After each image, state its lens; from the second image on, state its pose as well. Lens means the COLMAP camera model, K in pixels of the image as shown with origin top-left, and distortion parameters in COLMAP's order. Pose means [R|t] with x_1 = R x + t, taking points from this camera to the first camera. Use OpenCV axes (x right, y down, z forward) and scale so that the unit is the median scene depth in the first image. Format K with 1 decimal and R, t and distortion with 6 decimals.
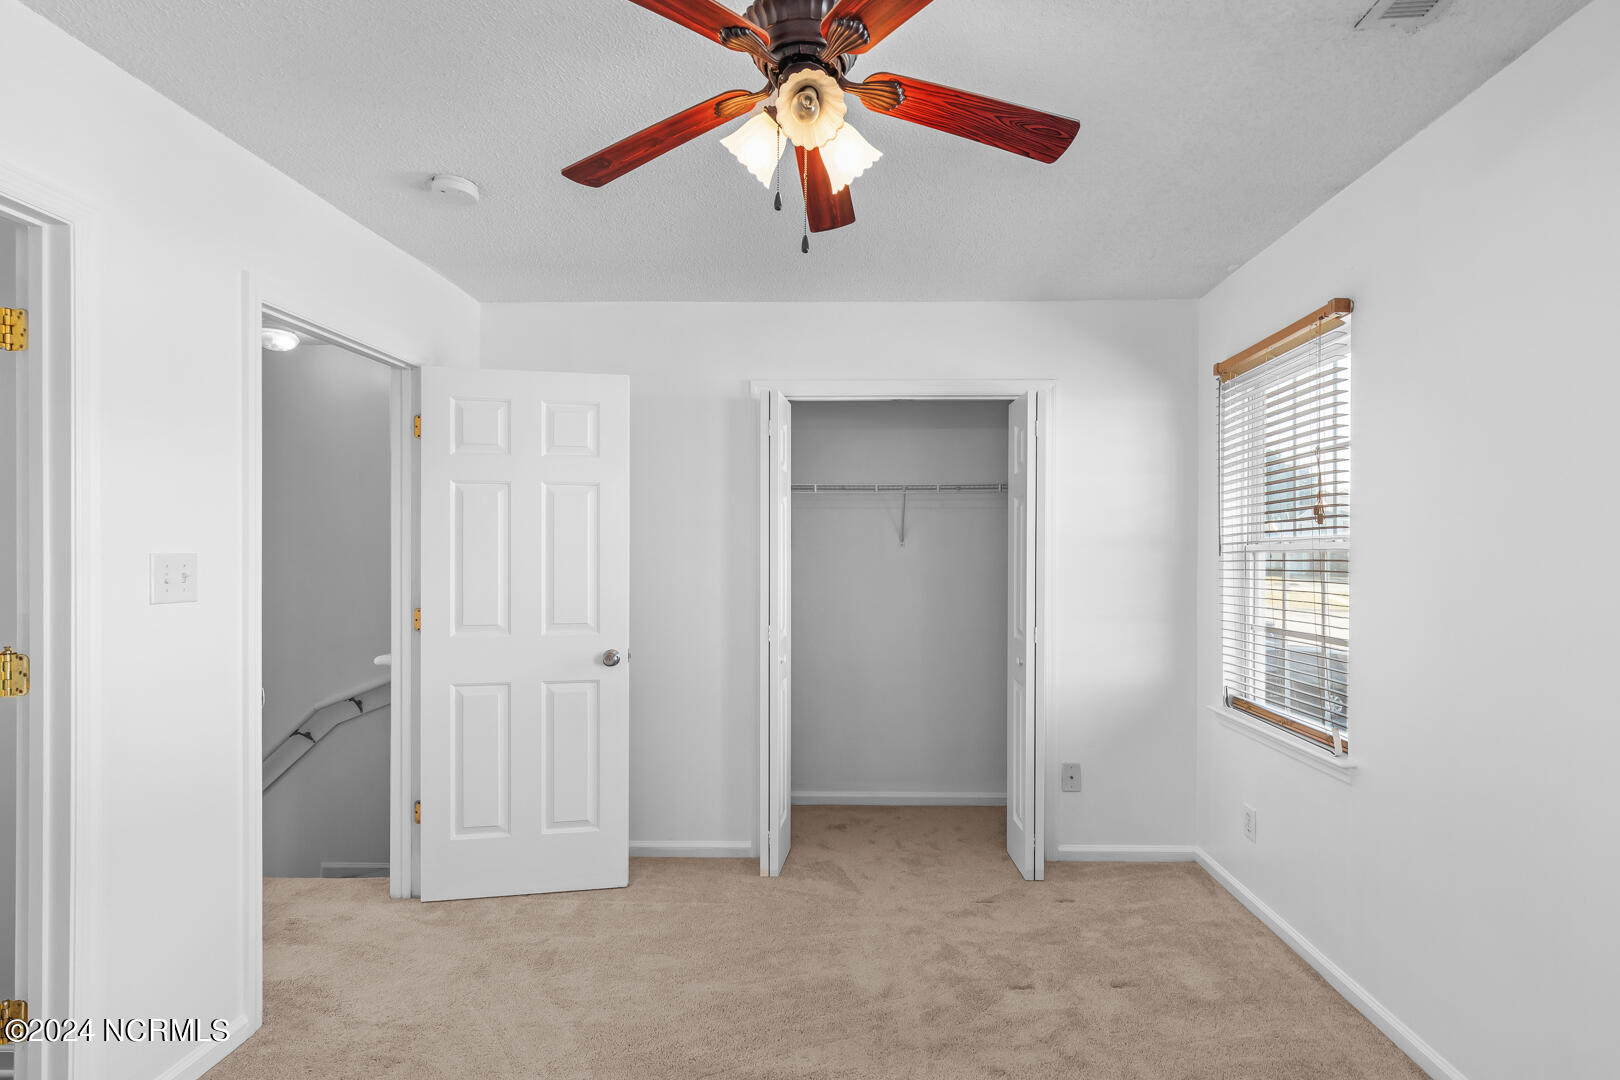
lens RADIAL K [[742.3, 0, 816.7], [0, 742.3, 564.5], [0, 0, 1]] dist [0.002499, -0.000397]
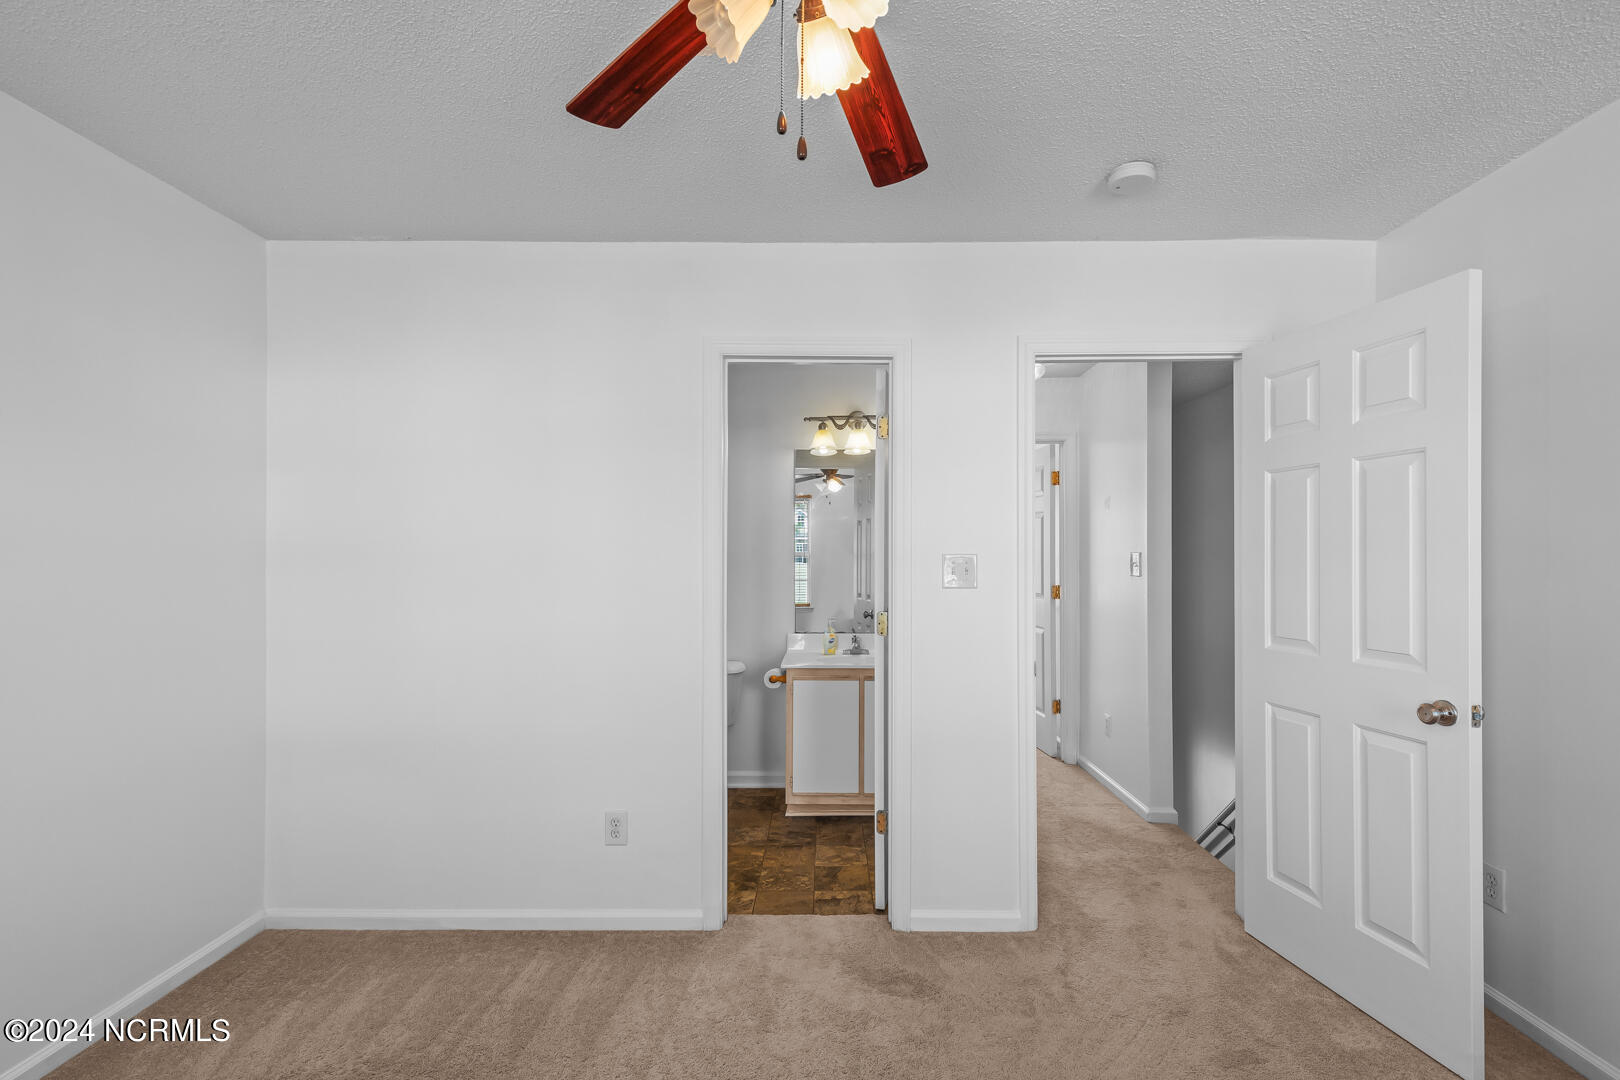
lens RADIAL K [[718.7, 0, 834.9], [0, 718.7, 559.2], [0, 0, 1]] dist [0.017512, -0.000132]
pose [[0.040233, -0.002004, -0.999188, 0.341660], [-0.000787, 0.999998, -0.002037, -0.007159], [0.999190, 0.000868, 0.040232, 0.440448]]
